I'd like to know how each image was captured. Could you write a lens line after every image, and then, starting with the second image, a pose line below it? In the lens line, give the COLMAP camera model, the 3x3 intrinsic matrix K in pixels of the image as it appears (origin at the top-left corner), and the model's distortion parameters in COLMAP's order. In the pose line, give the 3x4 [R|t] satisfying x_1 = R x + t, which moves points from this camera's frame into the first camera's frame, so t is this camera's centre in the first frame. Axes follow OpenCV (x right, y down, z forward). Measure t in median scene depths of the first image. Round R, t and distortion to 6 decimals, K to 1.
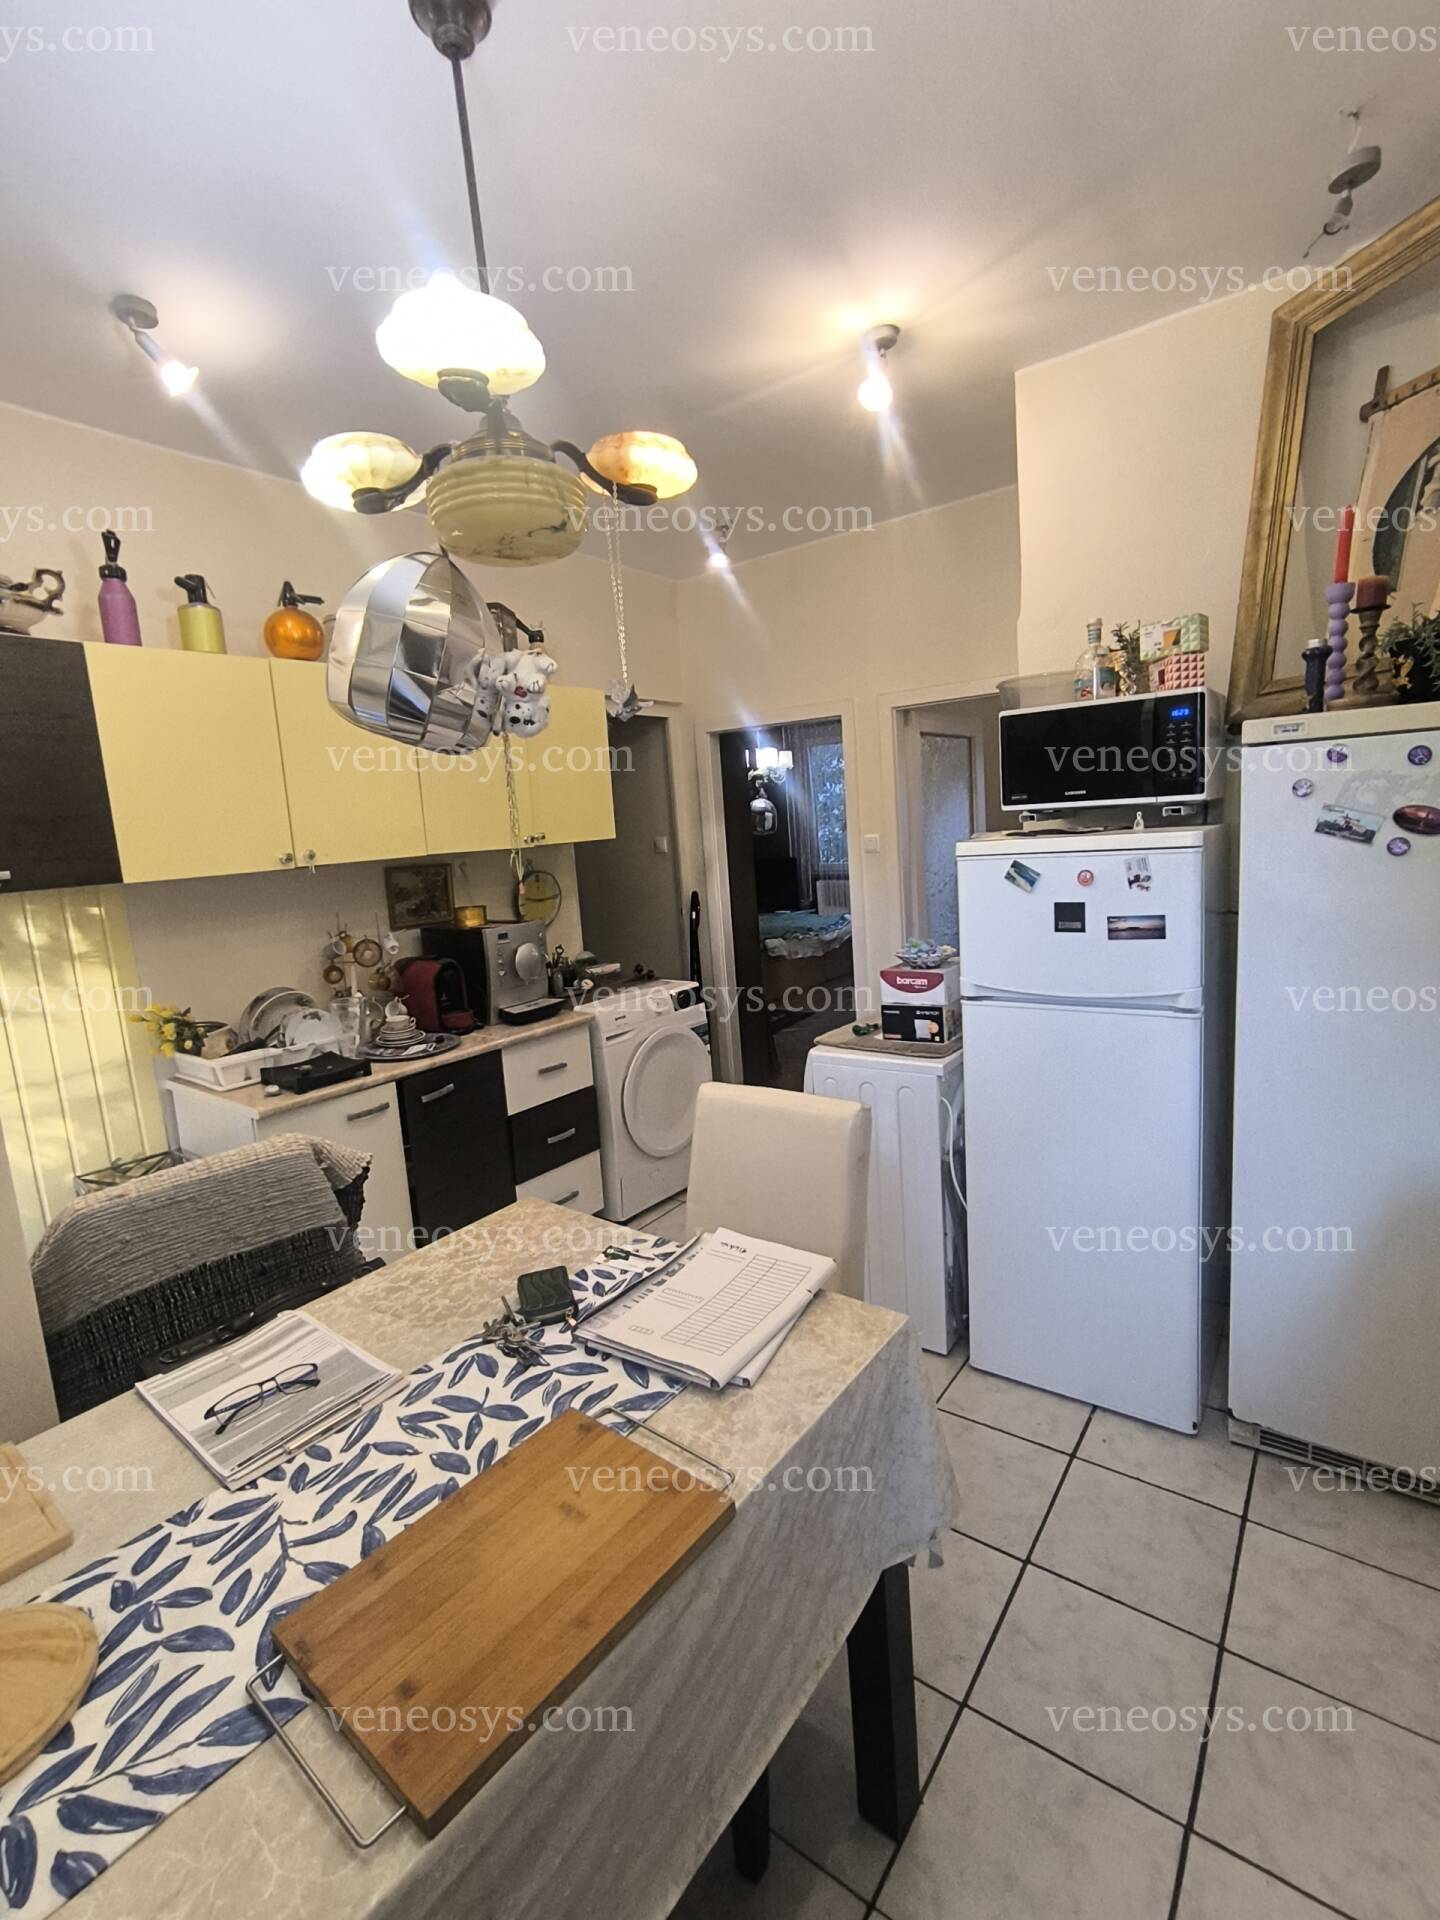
lens RADIAL K [[878.5, 0, 718.7], [0, 878.5, 951.4], [0, 0, 1]] dist [-0.044923, 0.026418]
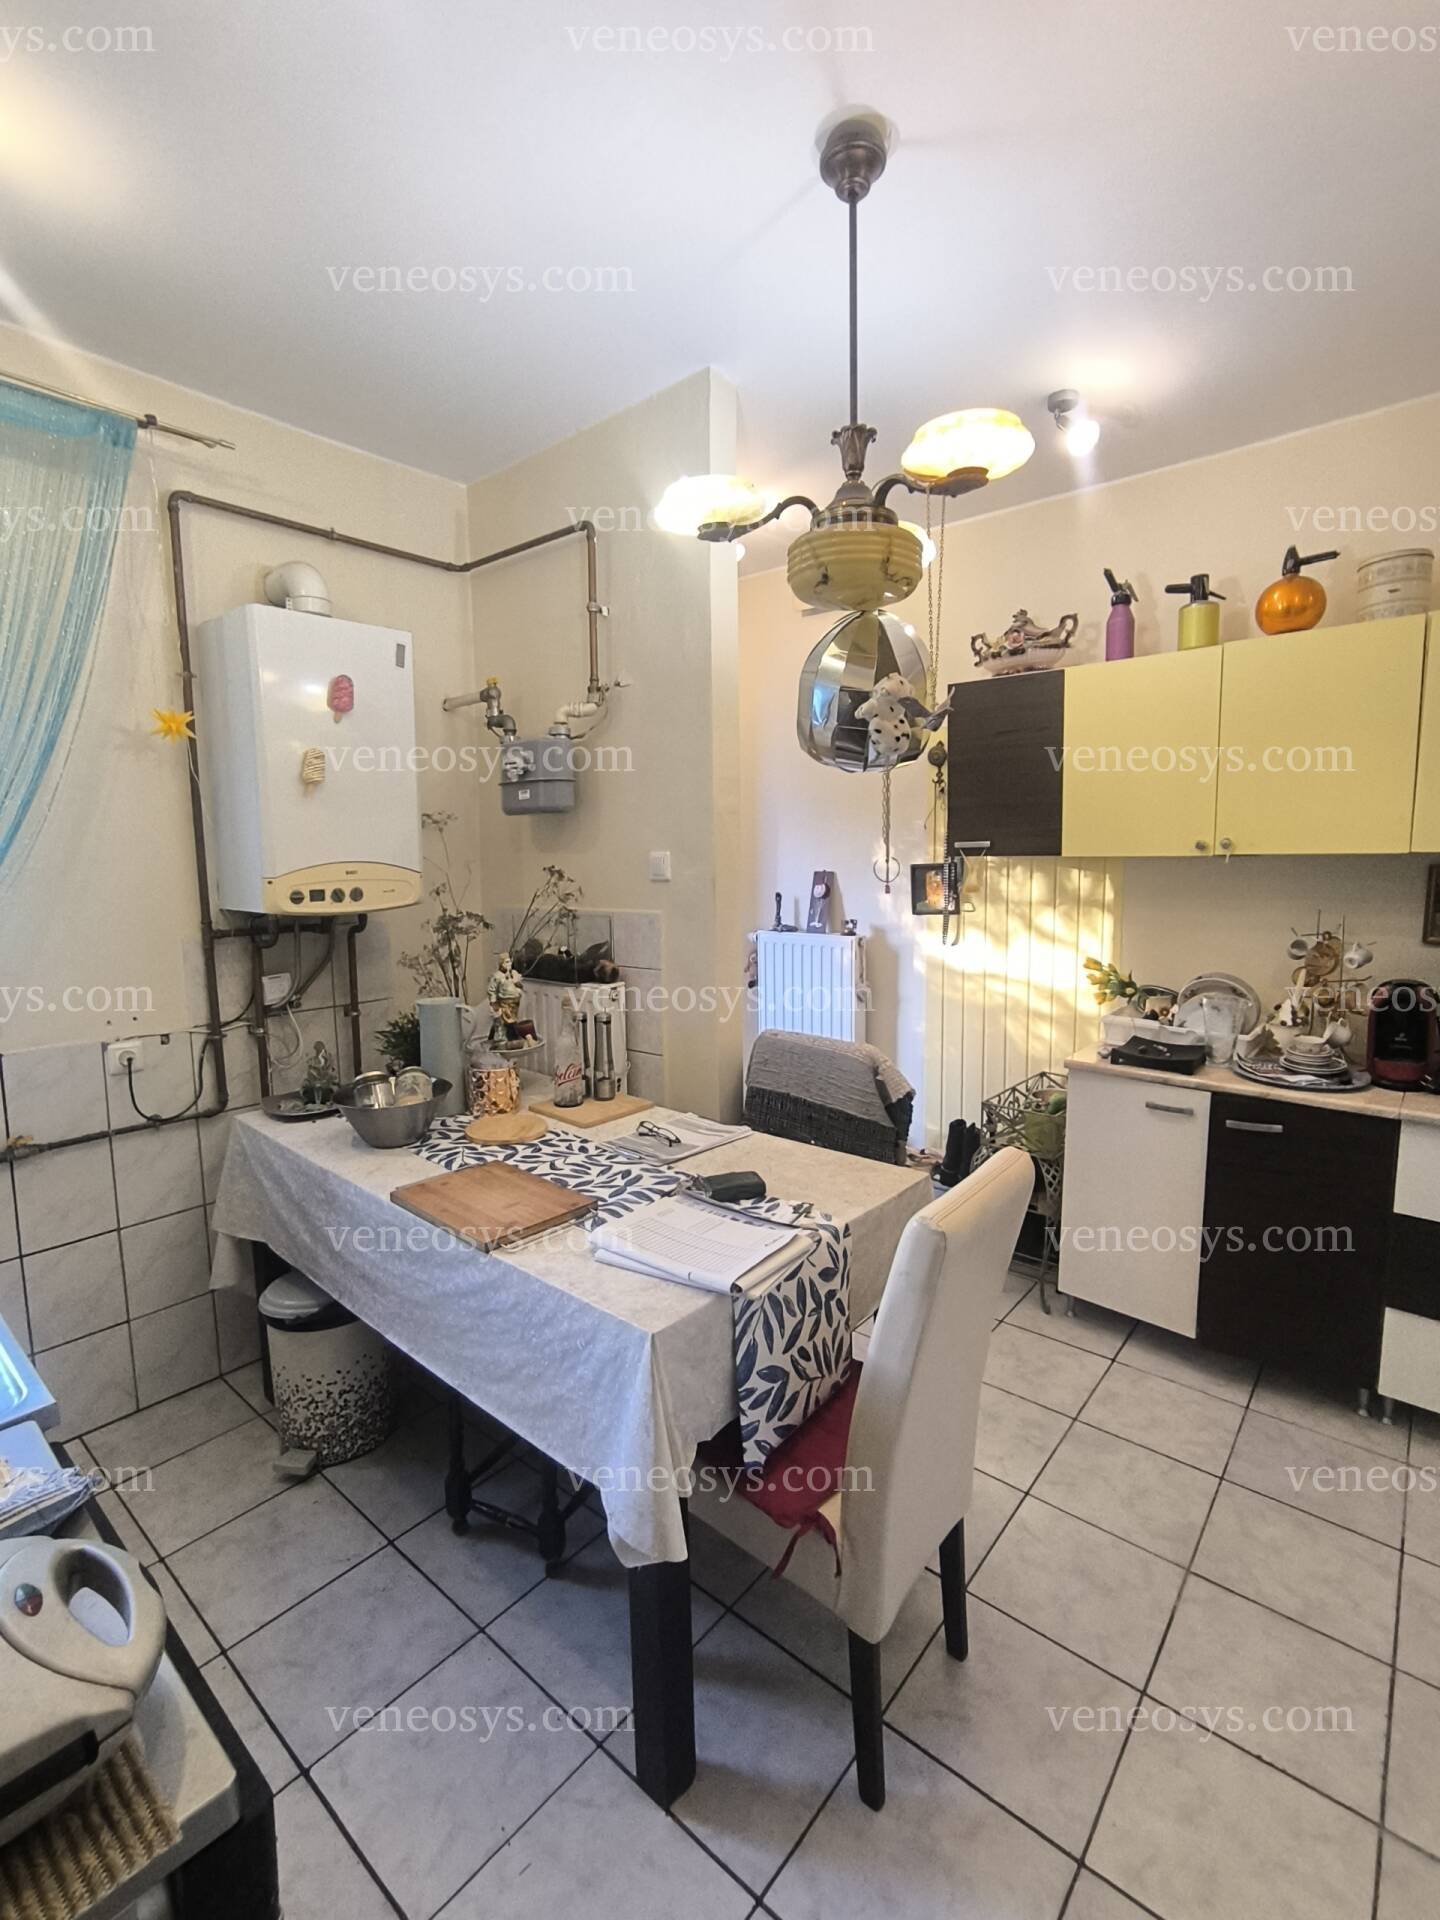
lens RADIAL K [[878.5, 0, 718.7], [0, 878.5, 951.4], [0, 0, 1]] dist [-0.044923, 0.026418]
pose [[-0.074793, 0.181733, -0.980499, 1.111121], [-0.122355, 0.974152, 0.189890, -0.221554], [0.989664, 0.134172, -0.050623, 1.038395]]
